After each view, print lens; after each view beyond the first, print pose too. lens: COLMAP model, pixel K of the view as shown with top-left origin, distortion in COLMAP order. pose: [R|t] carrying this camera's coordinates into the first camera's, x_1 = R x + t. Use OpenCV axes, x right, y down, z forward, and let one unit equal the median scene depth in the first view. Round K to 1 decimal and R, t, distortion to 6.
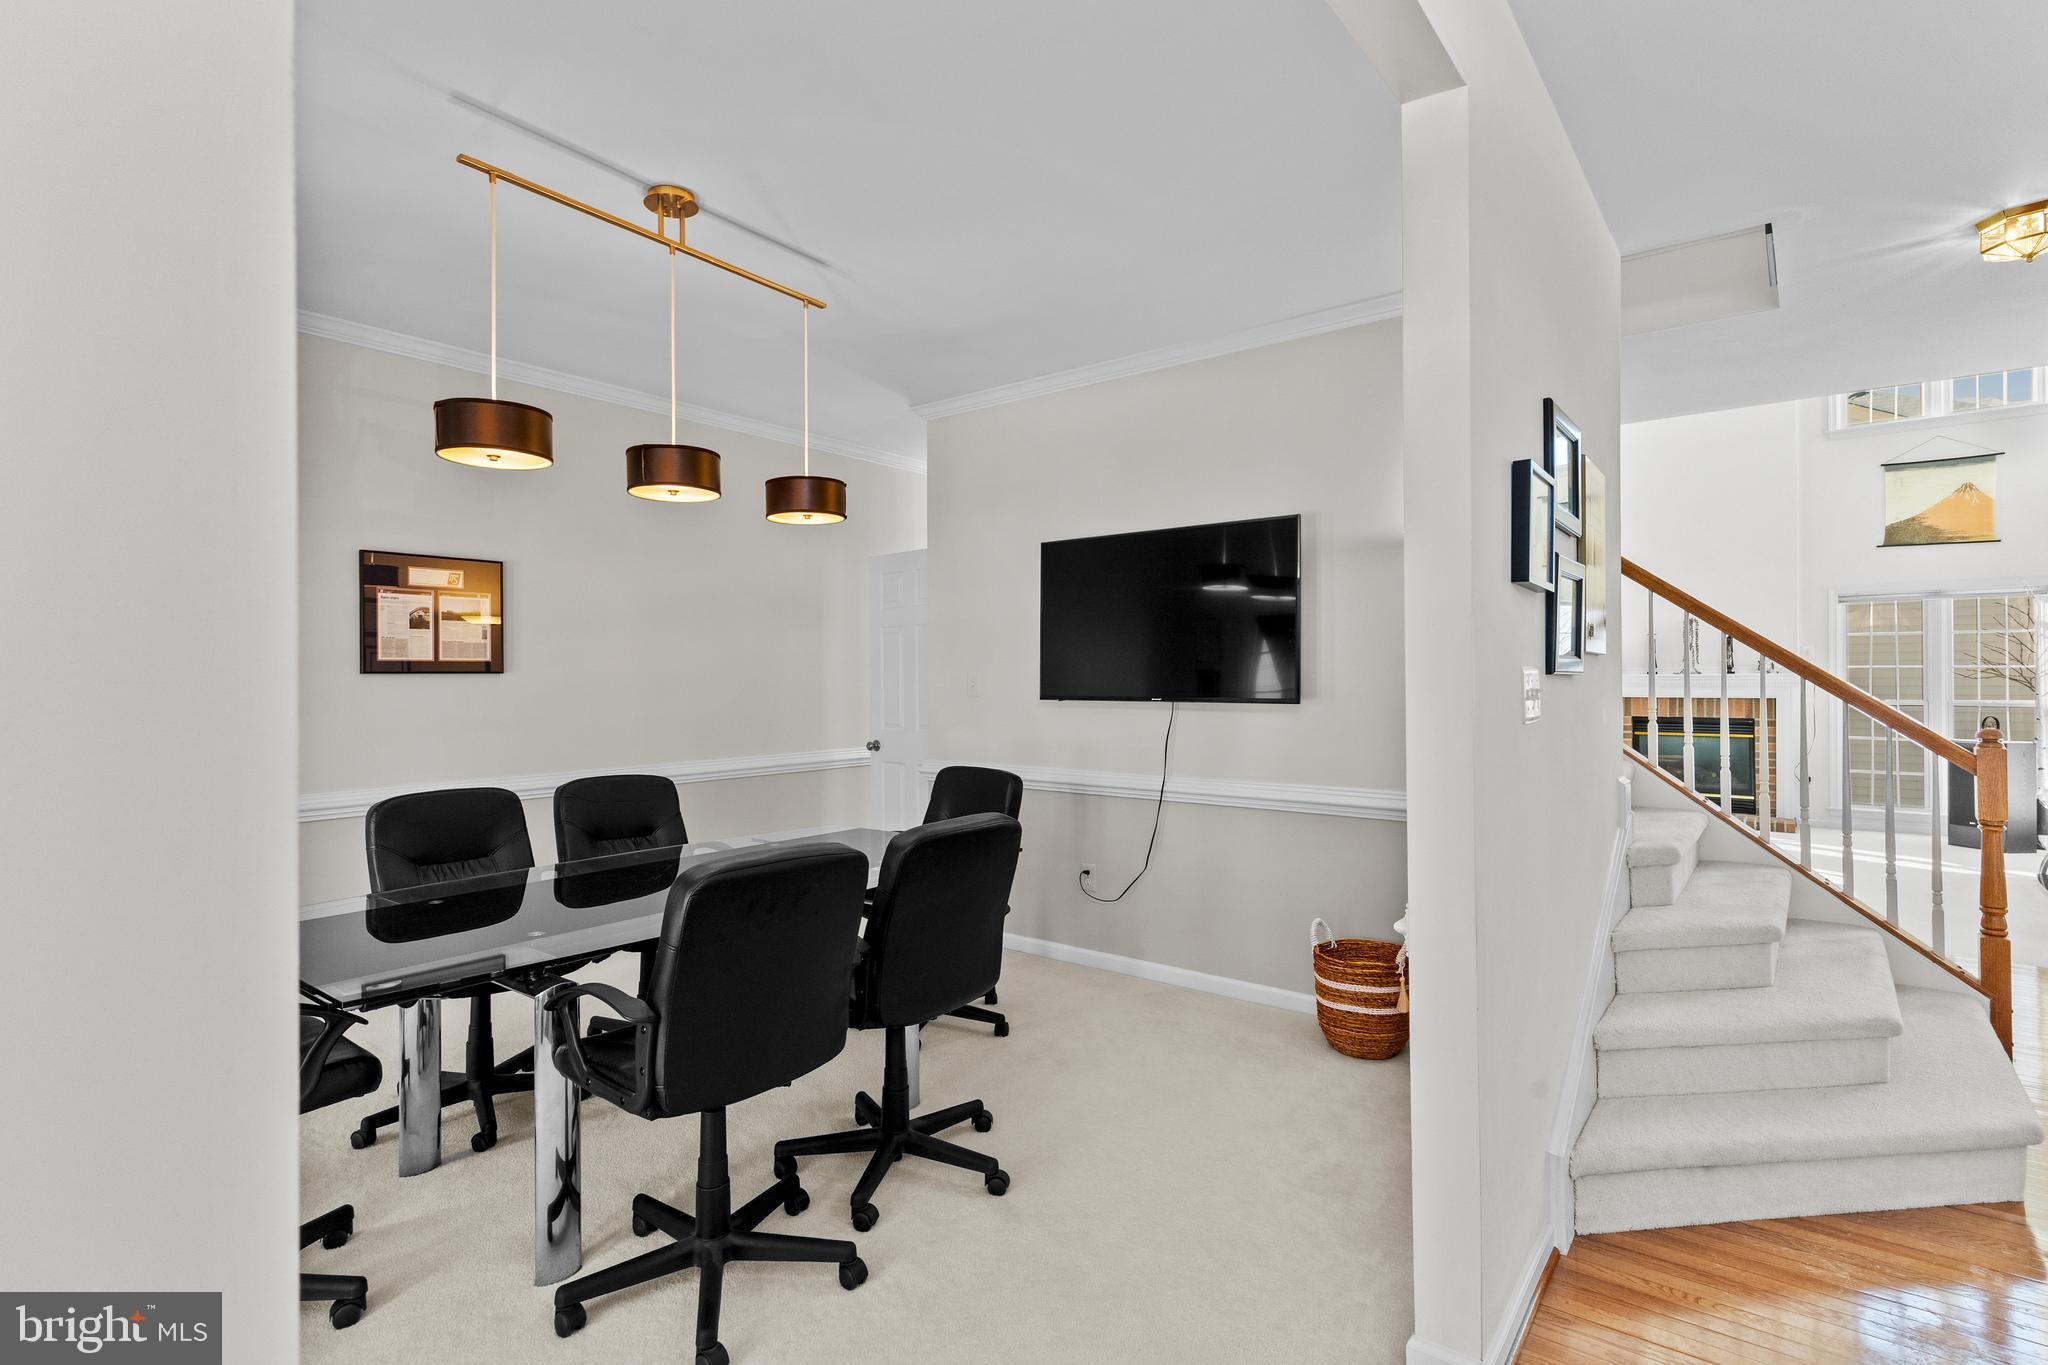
lens RADIAL K [[979.0, 0, 1021.1], [0, 979.0, 662.1], [0, 0, 1]] dist [0.001782, 0.000471]
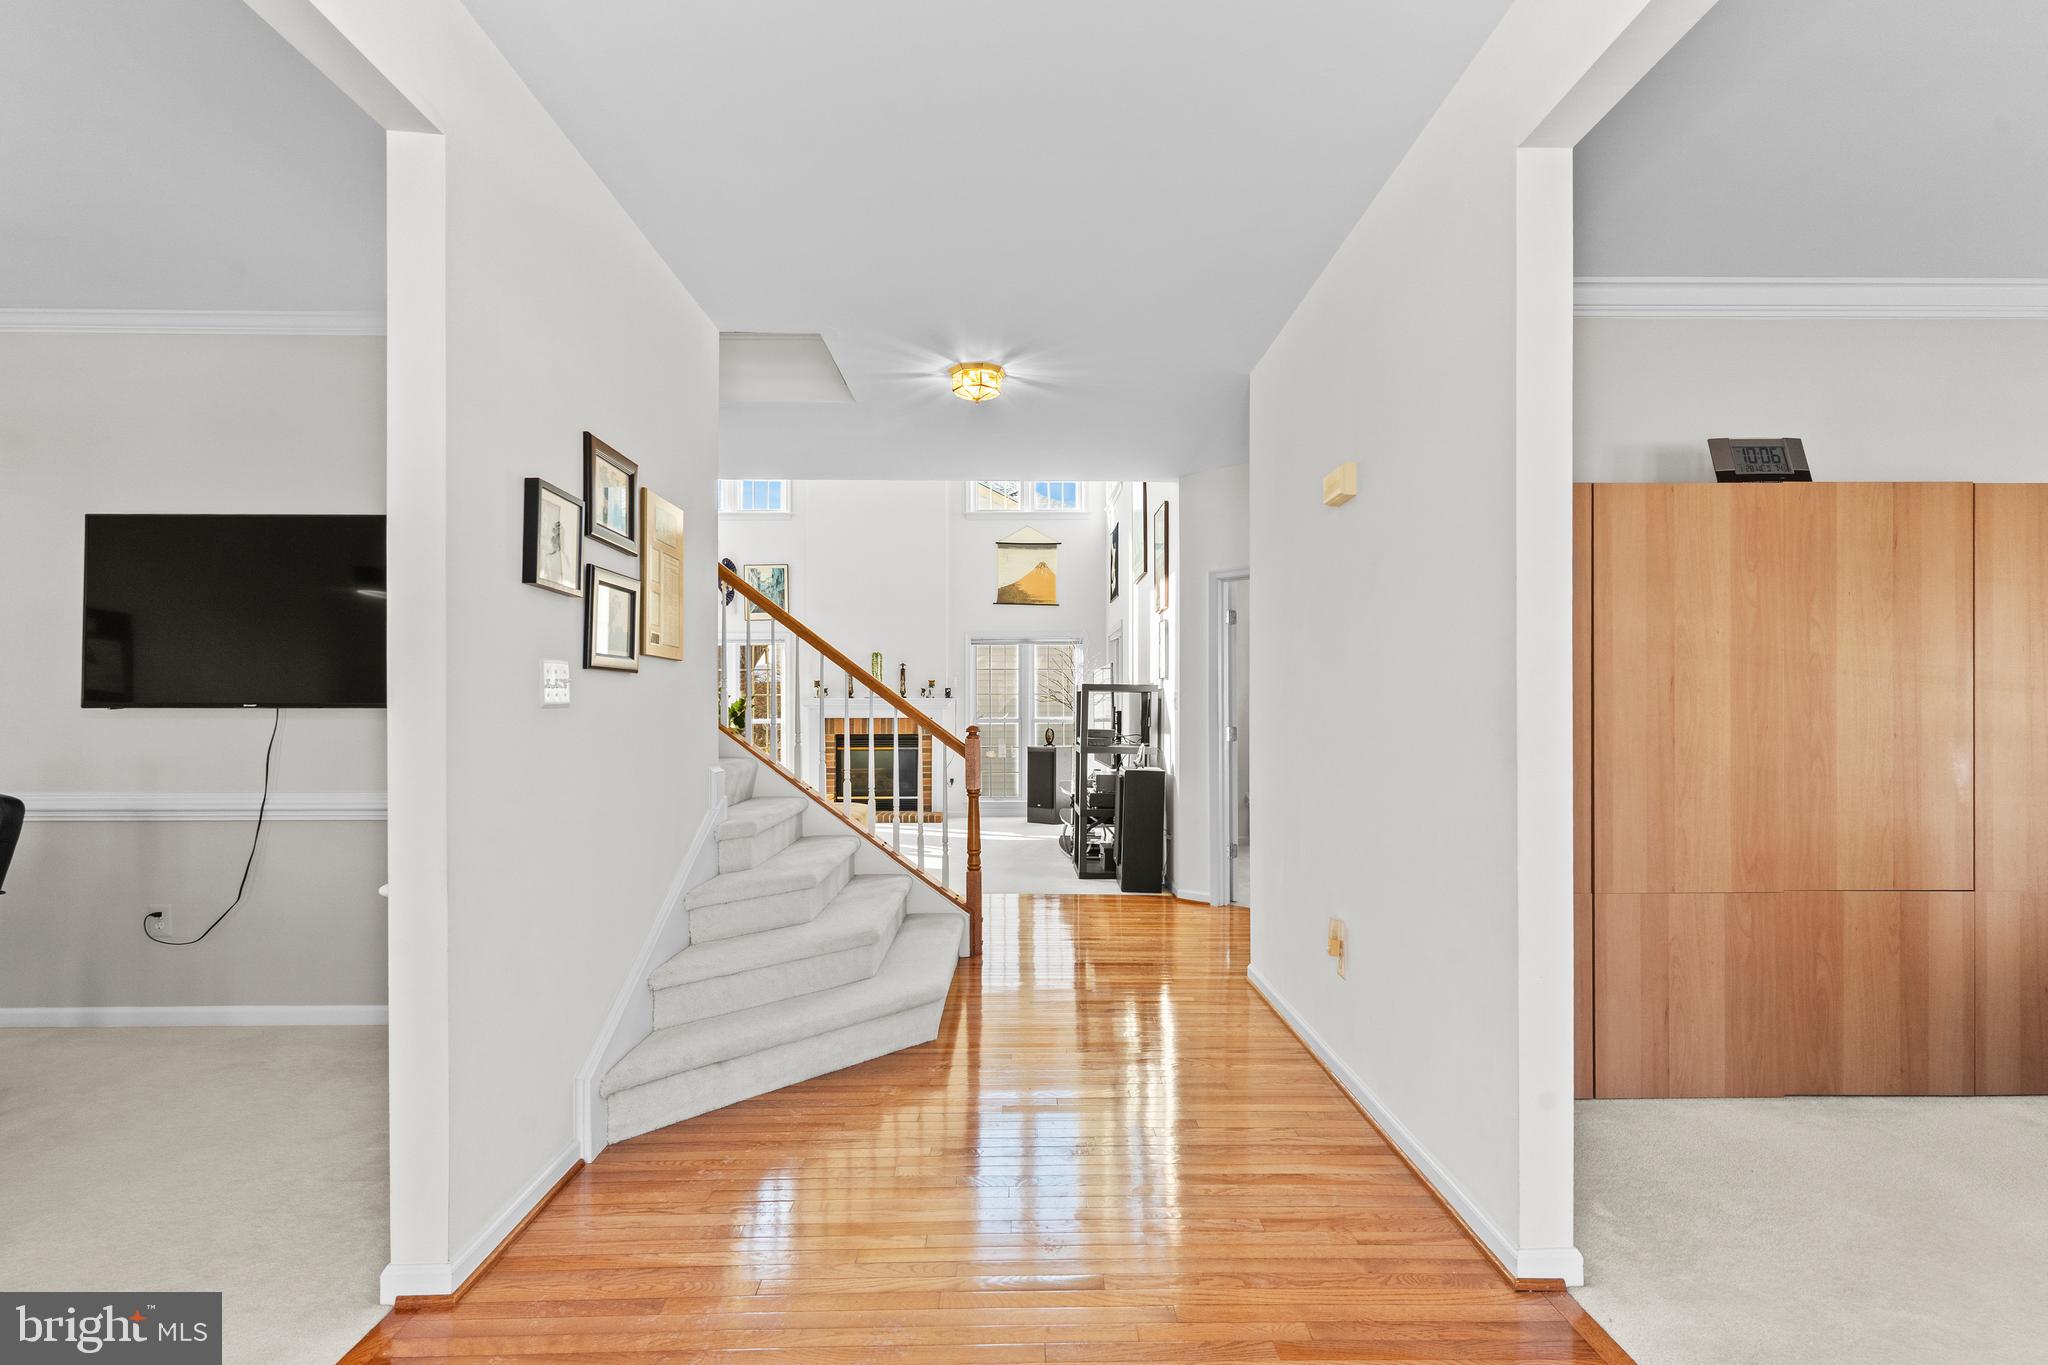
lens RADIAL K [[987.7, 0, 1020.7], [0, 987.7, 694.0], [0, 0, 1]] dist [0.001293, -0.000844]
pose [[0.771342, 0.011072, 0.636325, 0.111049], [-0.010684, 0.999933, -0.004449, 0.024780], [-0.636332, -0.003367, 0.771408, -0.138084]]
